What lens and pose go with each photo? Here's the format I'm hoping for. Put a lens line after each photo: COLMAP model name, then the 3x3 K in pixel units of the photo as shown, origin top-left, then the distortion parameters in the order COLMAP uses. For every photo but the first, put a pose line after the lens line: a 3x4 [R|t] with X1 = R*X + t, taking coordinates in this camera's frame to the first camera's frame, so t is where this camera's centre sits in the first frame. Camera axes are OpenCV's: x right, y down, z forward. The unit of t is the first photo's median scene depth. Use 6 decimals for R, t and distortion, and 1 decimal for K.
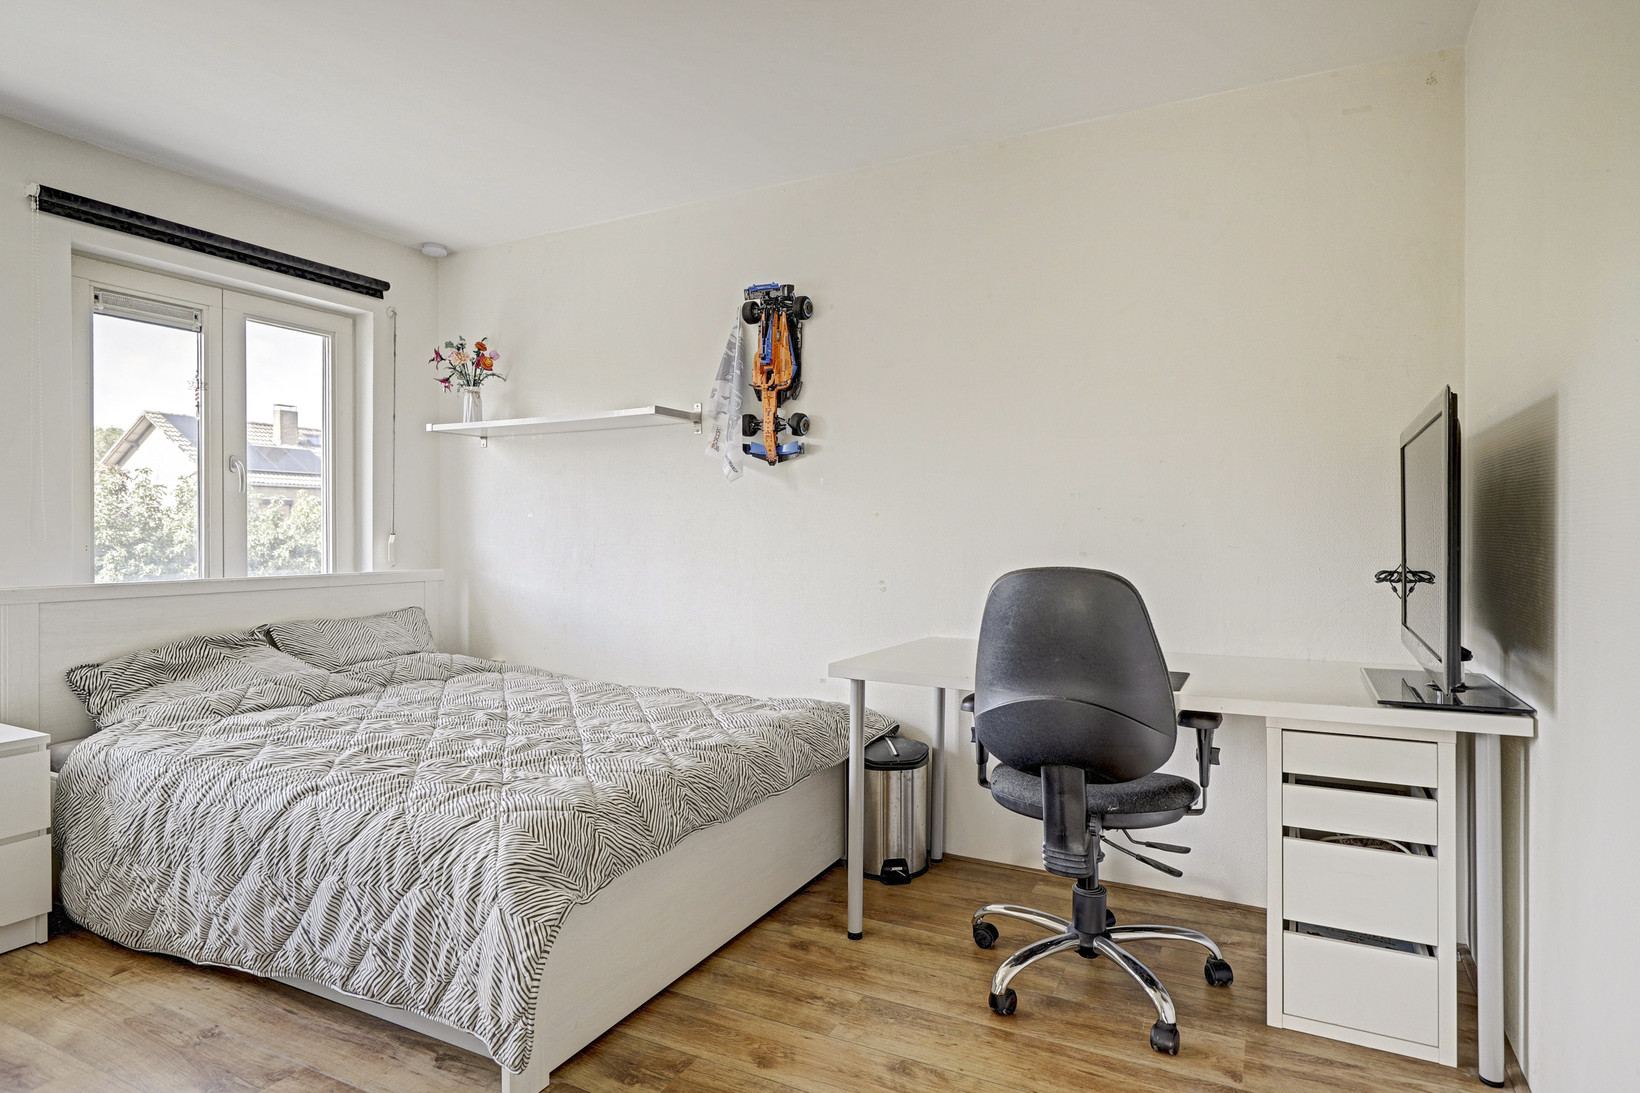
lens RADIAL K [[906.7, 0, 787.4], [0, 906.7, 539.0], [0, 0, 1]] dist [0.002279, 0.001296]
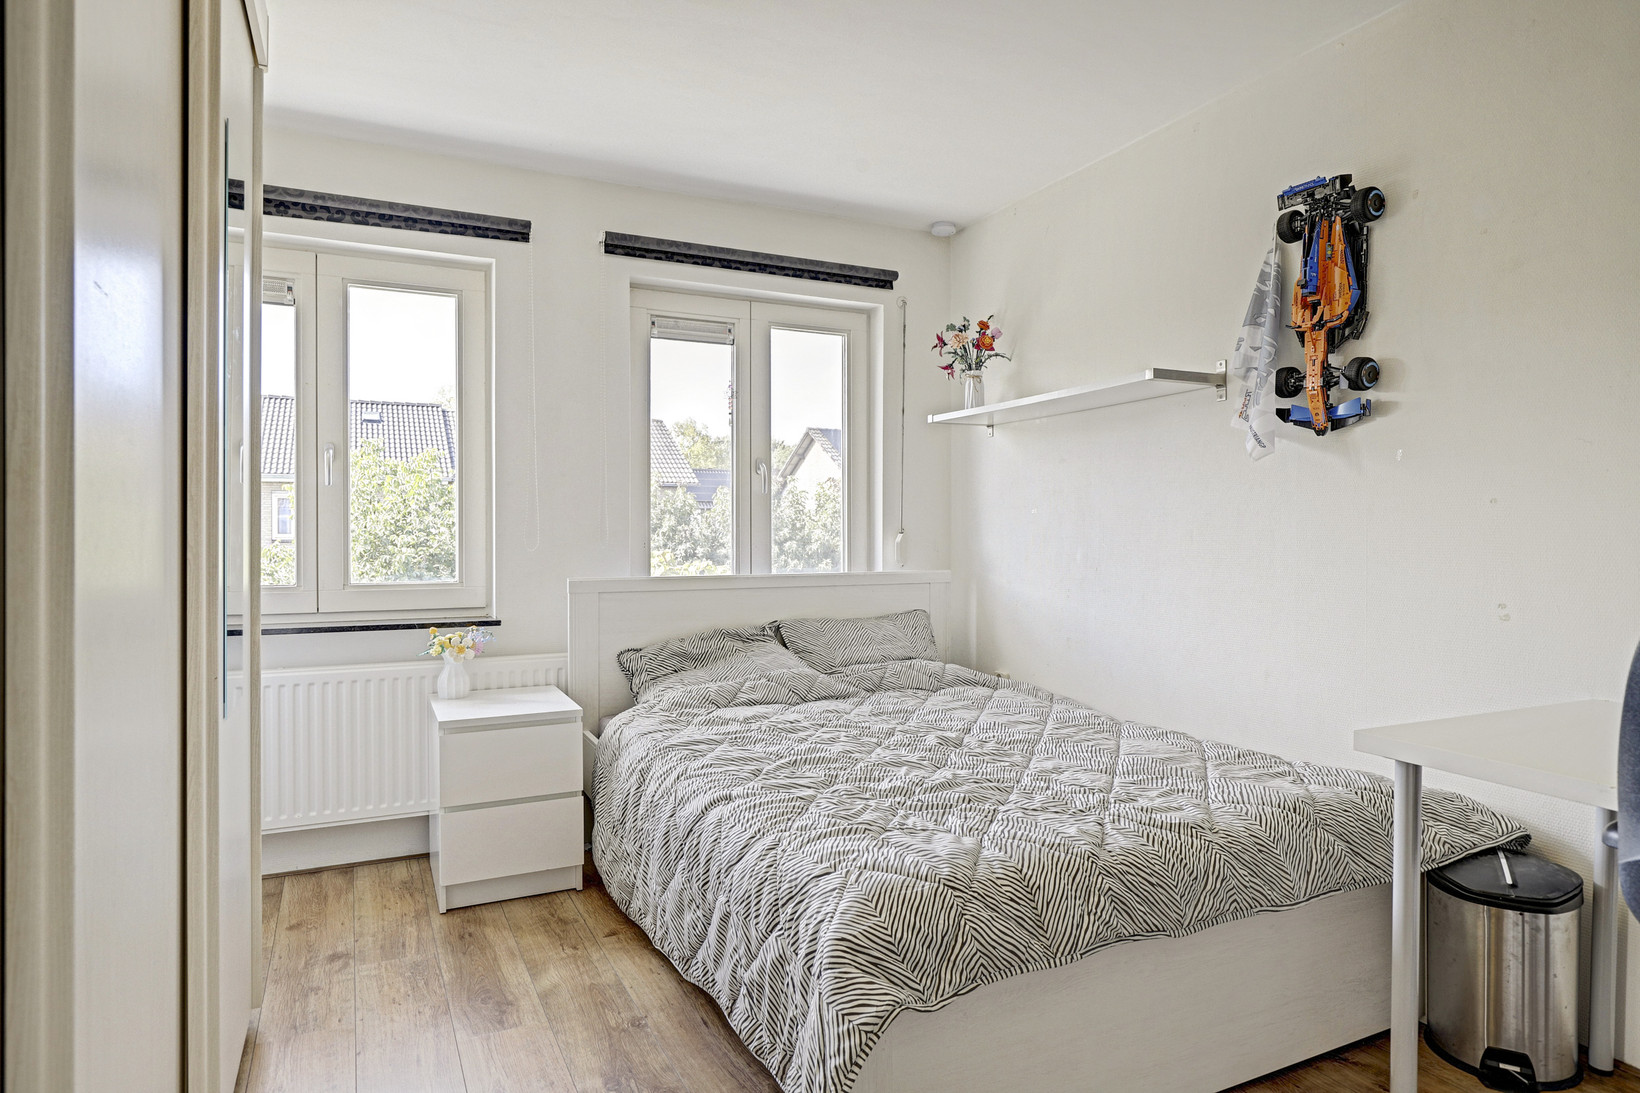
lens RADIAL K [[947.6, 0, 817.0], [0, 947.6, 540.0], [0, 0, 1]] dist [-0.000805, 0.000913]
pose [[0.814278, 0.002899, -0.580467, 0.098560], [-0.001931, 0.999996, 0.002285, 0.000162], [0.580471, -0.000740, 0.814280, 0.173663]]
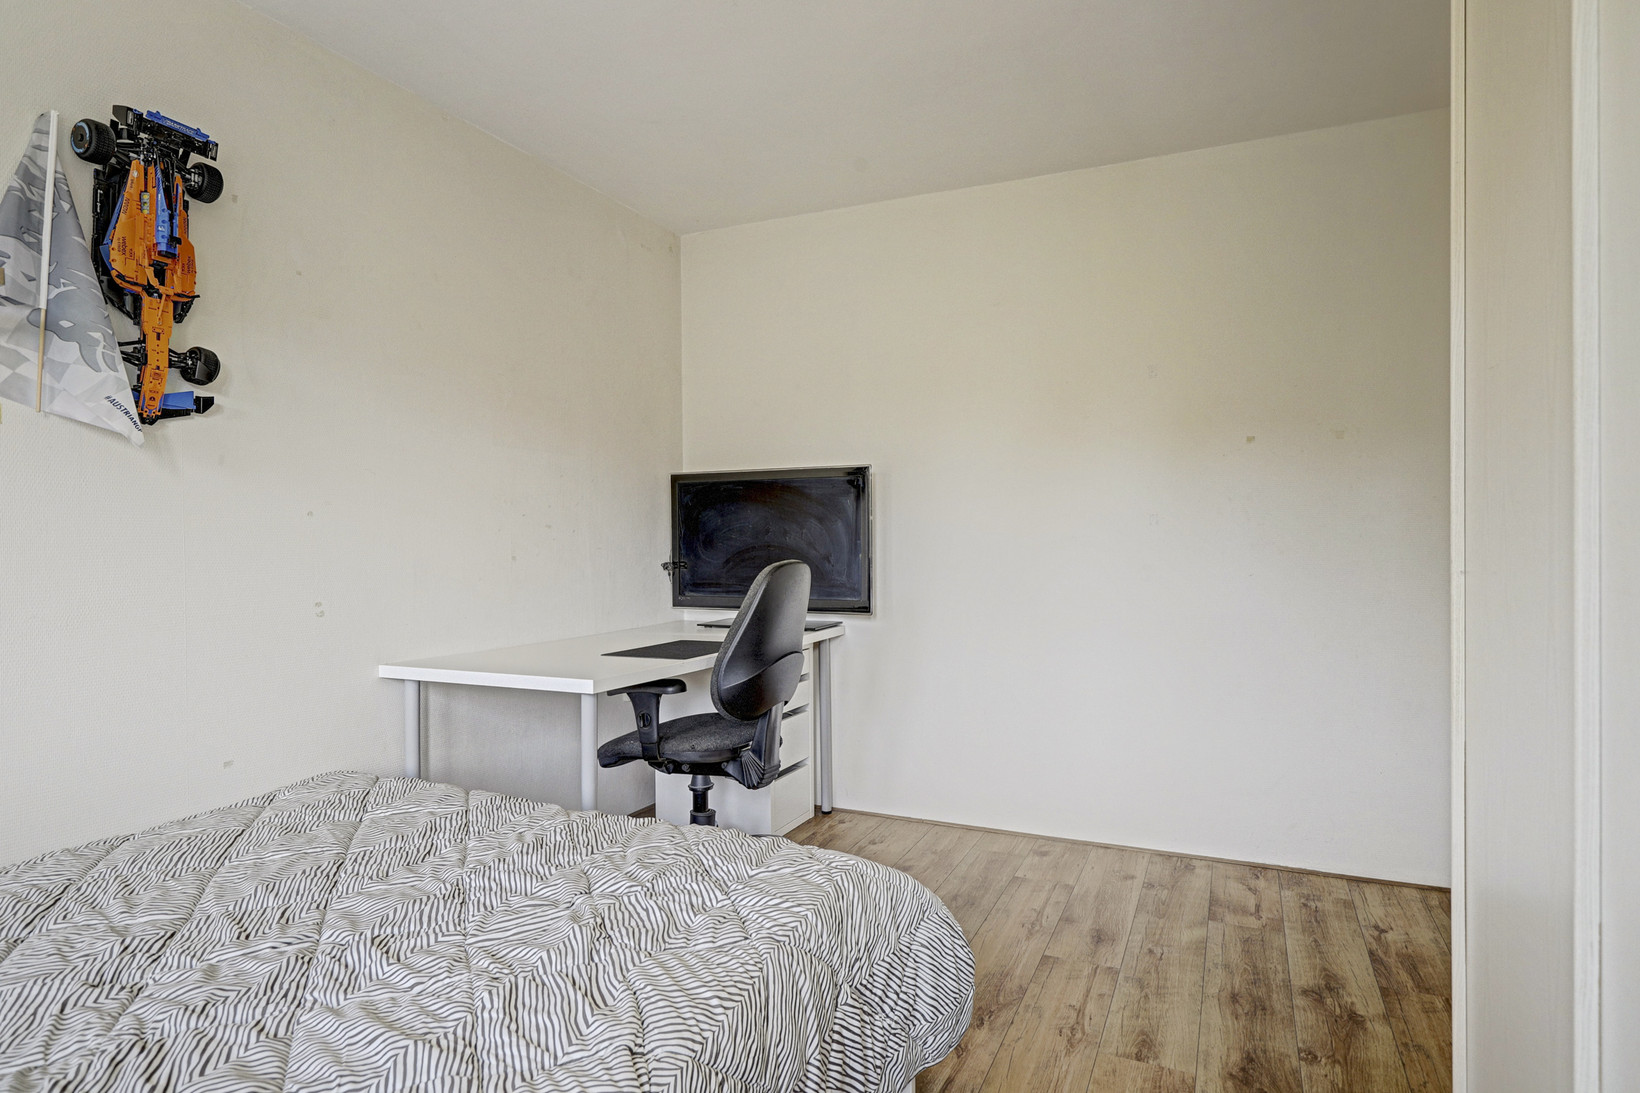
lens RADIAL K [[906.7, 0, 787.4], [0, 906.7, 539.0], [0, 0, 1]] dist [0.002279, 0.001296]
pose [[-0.043112, -0.001768, 0.999069, -0.657488], [0.008537, 0.999961, 0.002138, -0.004624], [-0.999034, 0.008622, -0.043096, 0.648751]]
